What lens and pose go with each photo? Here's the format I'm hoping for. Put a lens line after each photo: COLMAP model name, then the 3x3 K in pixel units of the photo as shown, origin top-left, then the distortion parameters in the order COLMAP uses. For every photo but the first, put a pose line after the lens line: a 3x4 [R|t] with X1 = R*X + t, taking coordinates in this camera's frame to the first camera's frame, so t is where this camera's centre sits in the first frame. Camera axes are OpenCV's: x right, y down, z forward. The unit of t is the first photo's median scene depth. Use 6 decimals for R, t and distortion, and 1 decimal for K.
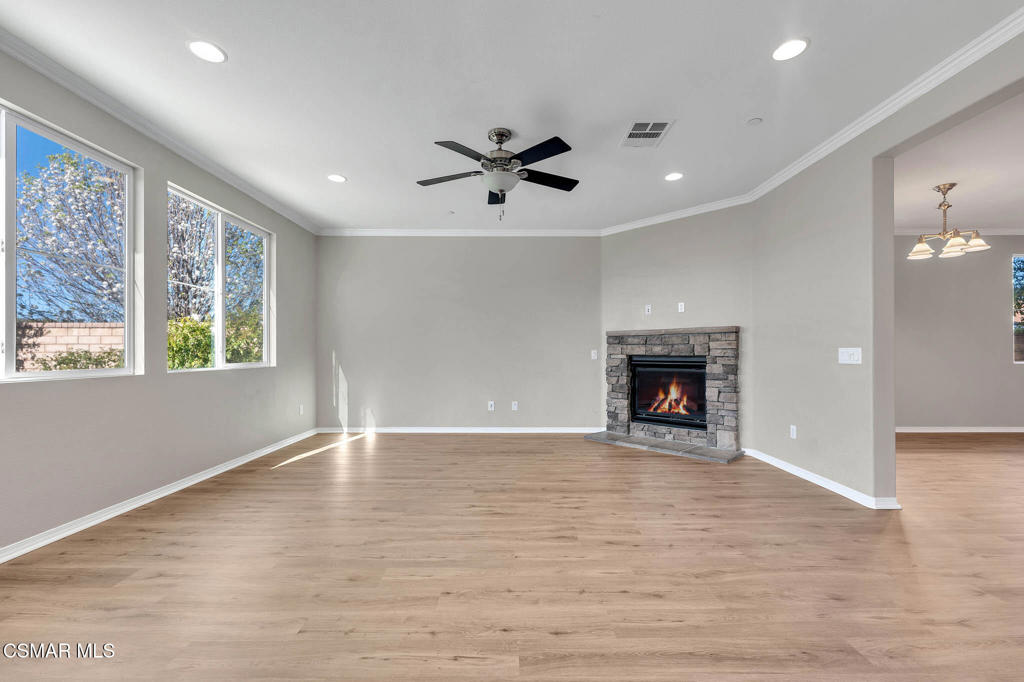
lens RADIAL K [[403.5, 0, 513.8], [0, 403.5, 355.8], [0, 0, 1]] dist [0.001922, 0.000043]
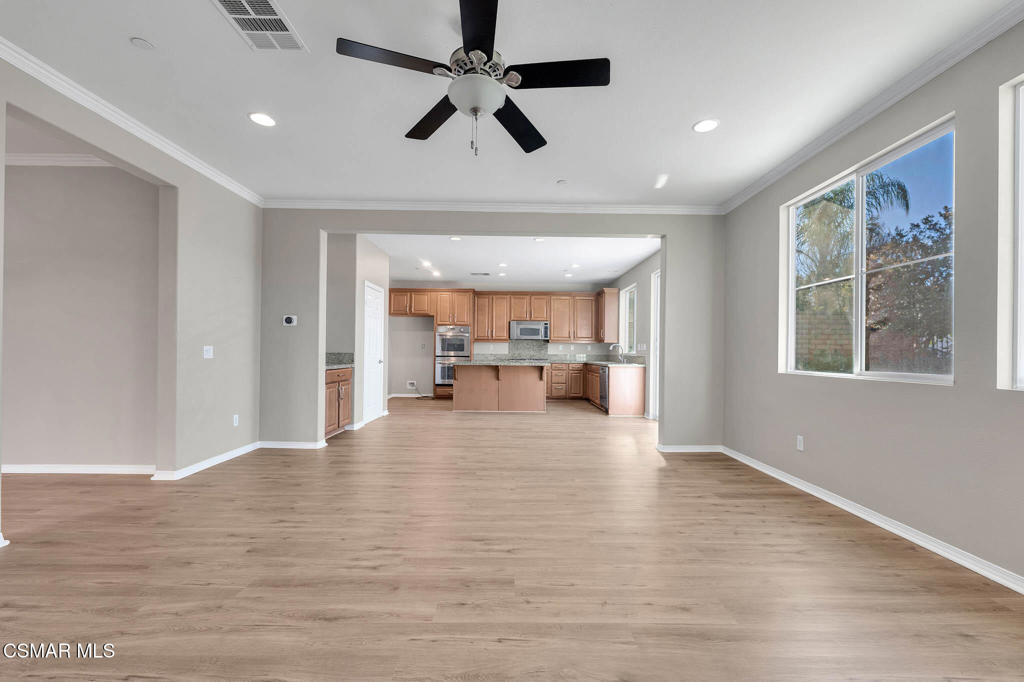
lens RADIAL K [[403.5, 0, 509.1], [0, 403.5, 345.1], [0, 0, 1]] dist [0.001922, 0.000043]
pose [[-0.999965, -0.008414, 0.000299, -0.098833], [-0.008417, 0.999906, -0.010868, -0.013552], [-0.000207, -0.010870, -0.999941, 1.815347]]
